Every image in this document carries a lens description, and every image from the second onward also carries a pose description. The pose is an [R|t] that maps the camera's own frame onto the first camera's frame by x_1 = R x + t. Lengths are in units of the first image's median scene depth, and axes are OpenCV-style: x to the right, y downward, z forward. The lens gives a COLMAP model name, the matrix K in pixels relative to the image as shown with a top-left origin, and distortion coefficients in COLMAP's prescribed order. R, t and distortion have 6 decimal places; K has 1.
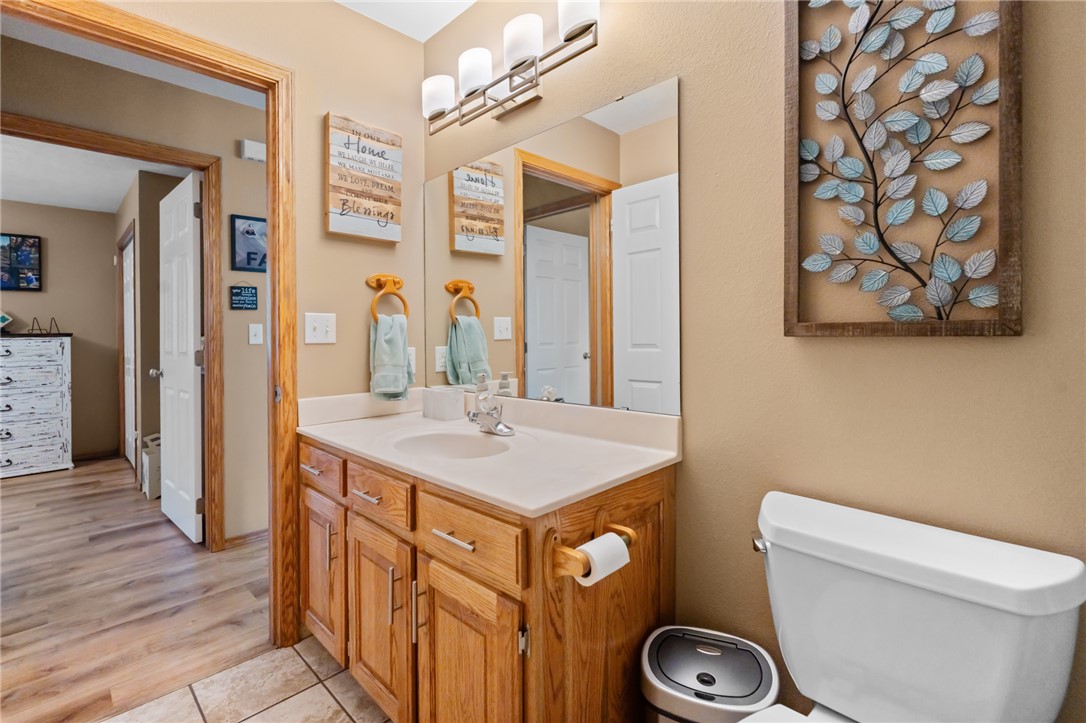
lens RADIAL K [[493.4, 0, 533.7], [0, 493.4, 337.3], [0, 0, 1]] dist [-0.005217, 0.000103]
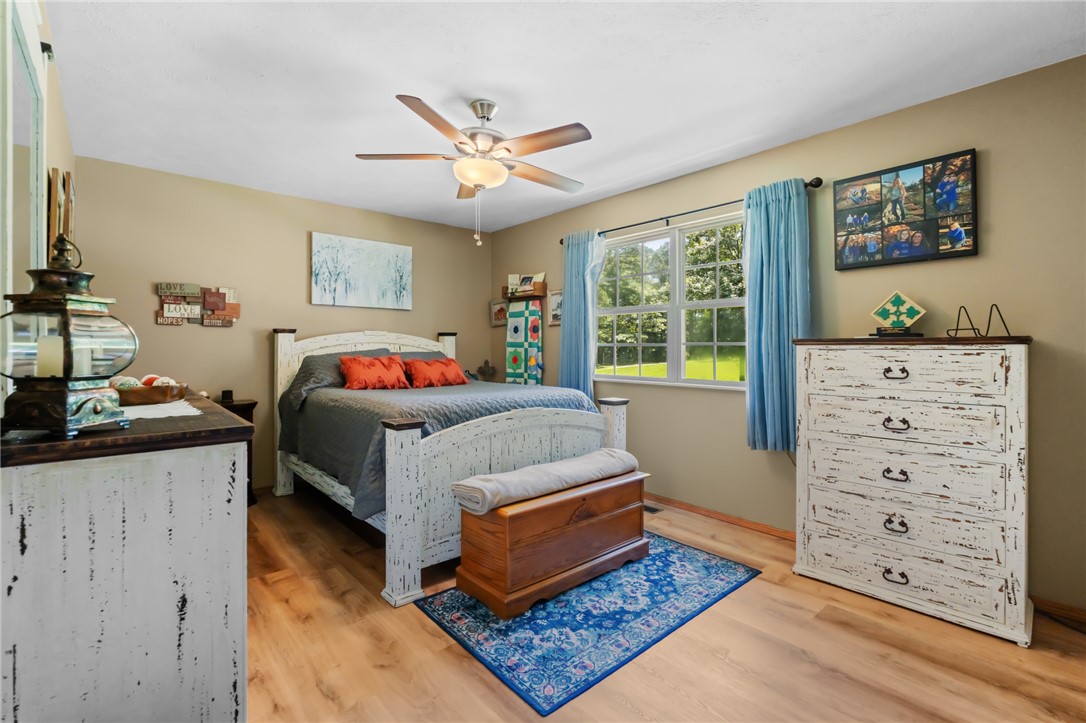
lens RADIAL K [[493.4, 0, 533.7], [0, 493.4, 337.3], [0, 0, 1]] dist [-0.005217, 0.000103]
pose [[-0.070192, -0.003620, -0.997527, -0.476526], [-0.003329, 0.999989, -0.003395, -0.004517], [0.997528, 0.003083, -0.070203, 0.596332]]
